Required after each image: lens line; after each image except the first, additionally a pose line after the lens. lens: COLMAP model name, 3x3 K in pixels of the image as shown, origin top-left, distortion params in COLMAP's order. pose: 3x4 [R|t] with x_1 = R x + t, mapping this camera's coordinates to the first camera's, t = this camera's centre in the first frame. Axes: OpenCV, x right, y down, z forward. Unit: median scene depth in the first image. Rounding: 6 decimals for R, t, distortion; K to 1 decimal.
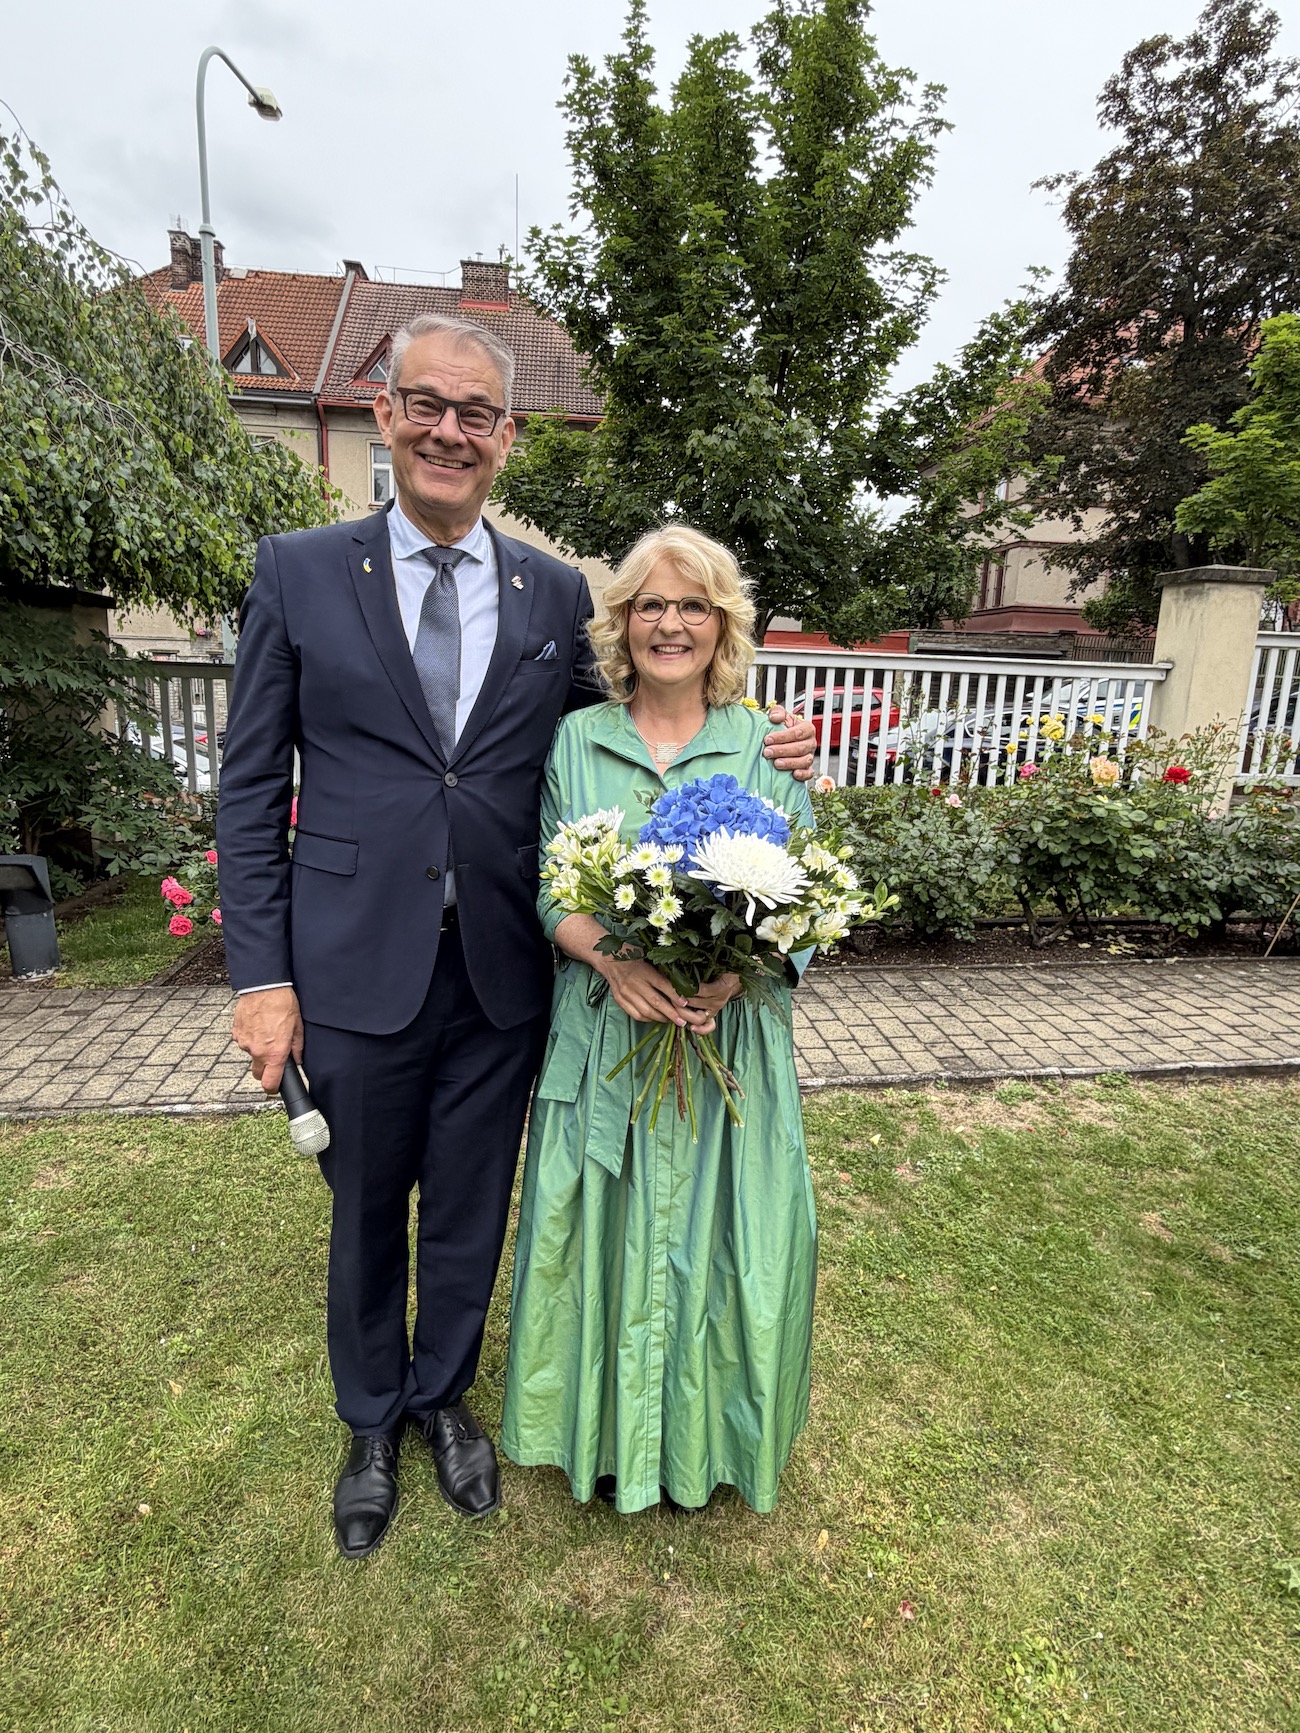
lens RADIAL K [[909.2, 0, 654.9], [0, 909.2, 855.7], [0, 0, 1]] dist [0.001434, -0.001926]
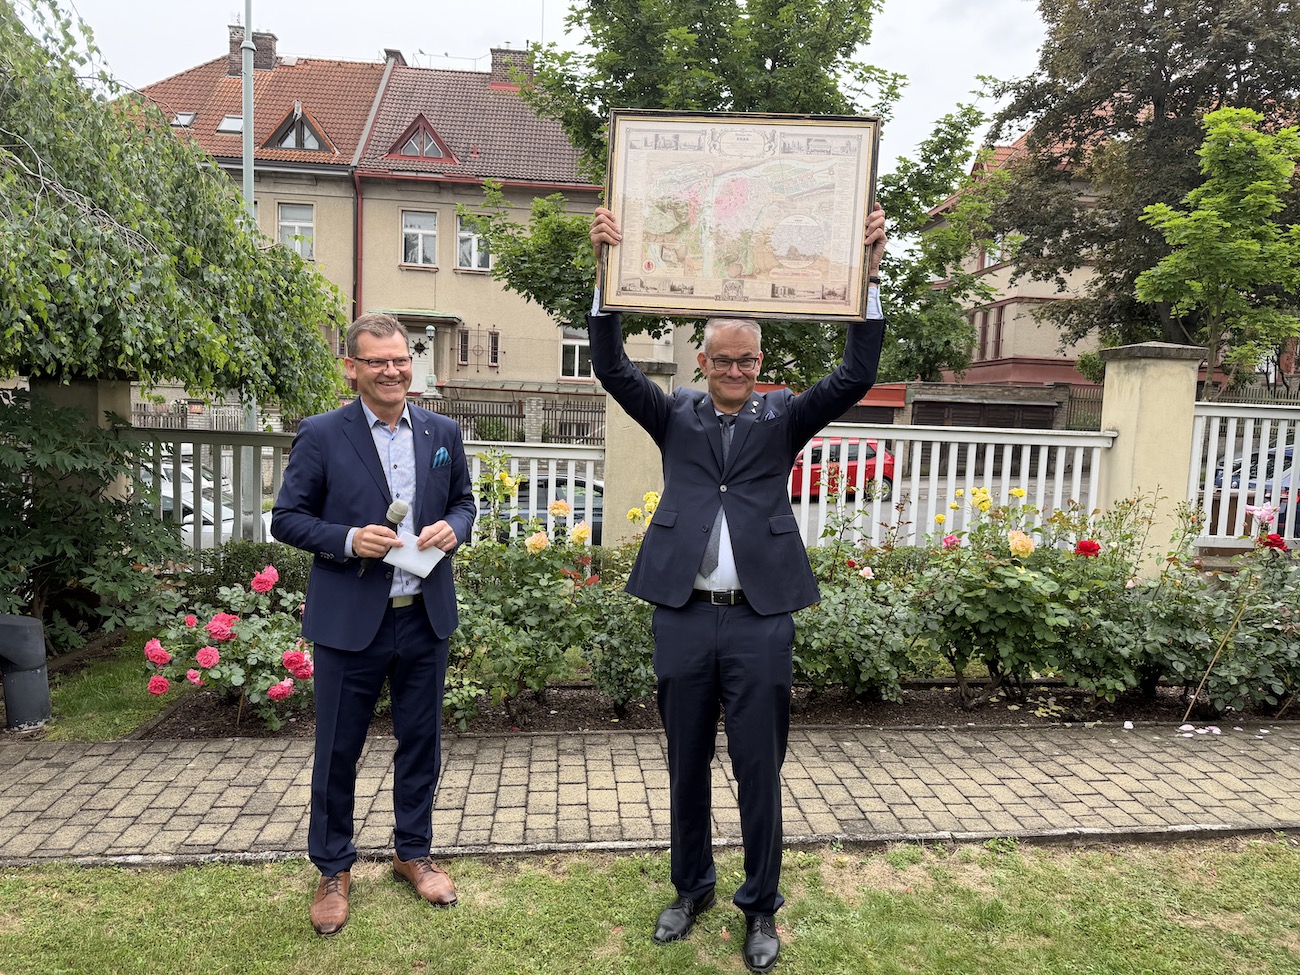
lens RADIAL K [[901.8, 0, 659.0], [0, 901.8, 491.7], [0, 0, 1]] dist [0.014554, -0.019193]
pose [[0.999630, 0.005642, -0.026600, 0.093100], [-0.008505, 0.994030, -0.108779, -0.033781], [0.025827, 0.108965, 0.993710, -0.080511]]
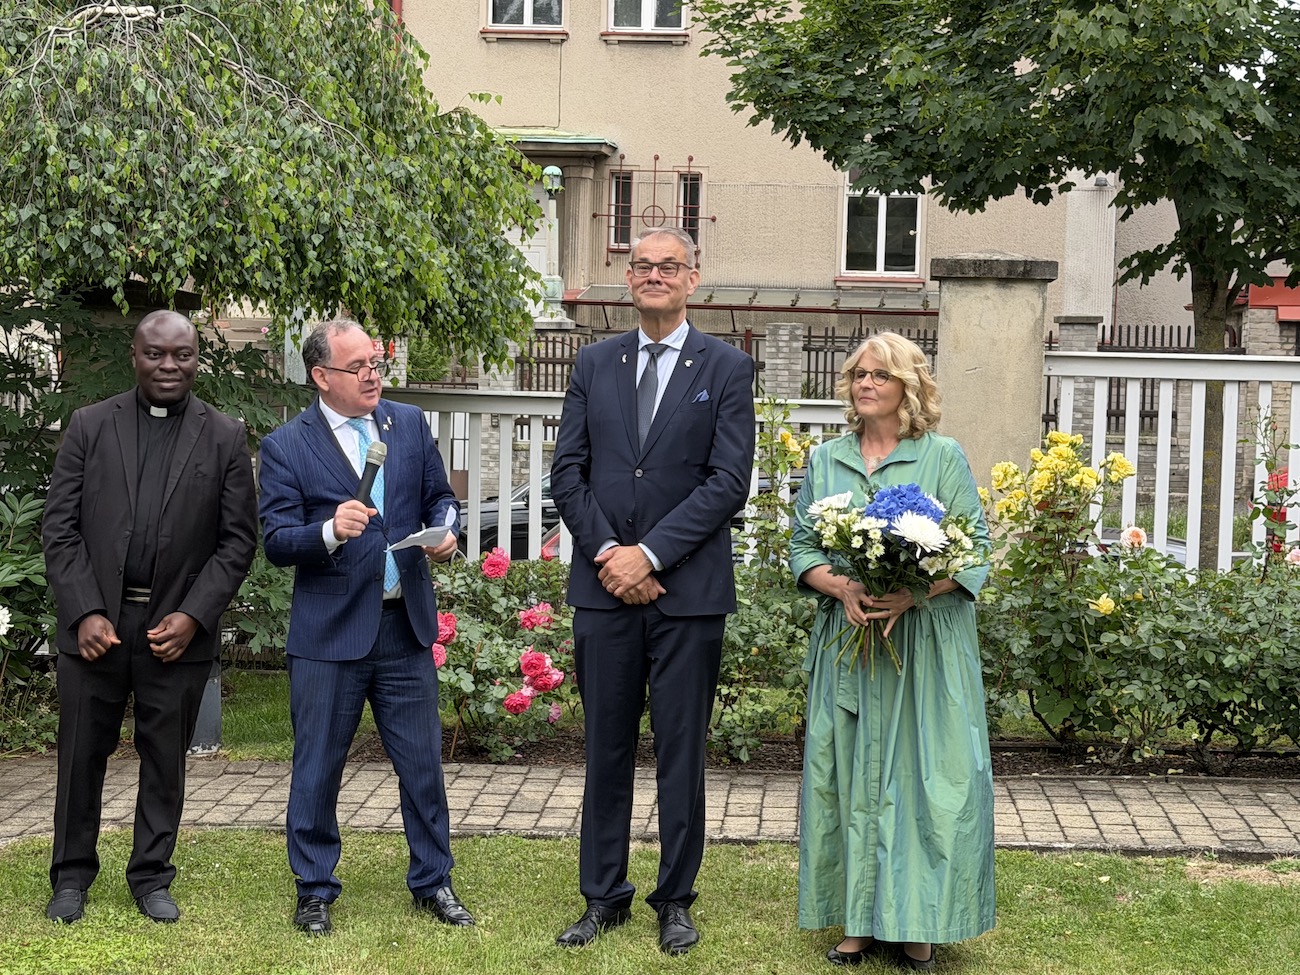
lens RADIAL K [[2679.8, 0, 650.0], [0, 2679.8, 487.5], [0, 0, 1]] dist [0.070131, 2.176039]
pose [[0.979677, 0.000225, -0.200581, 0.220271], [-0.030280, 0.988705, -0.146785, 0.214147], [0.198283, 0.149875, 0.968618, -1.247099]]
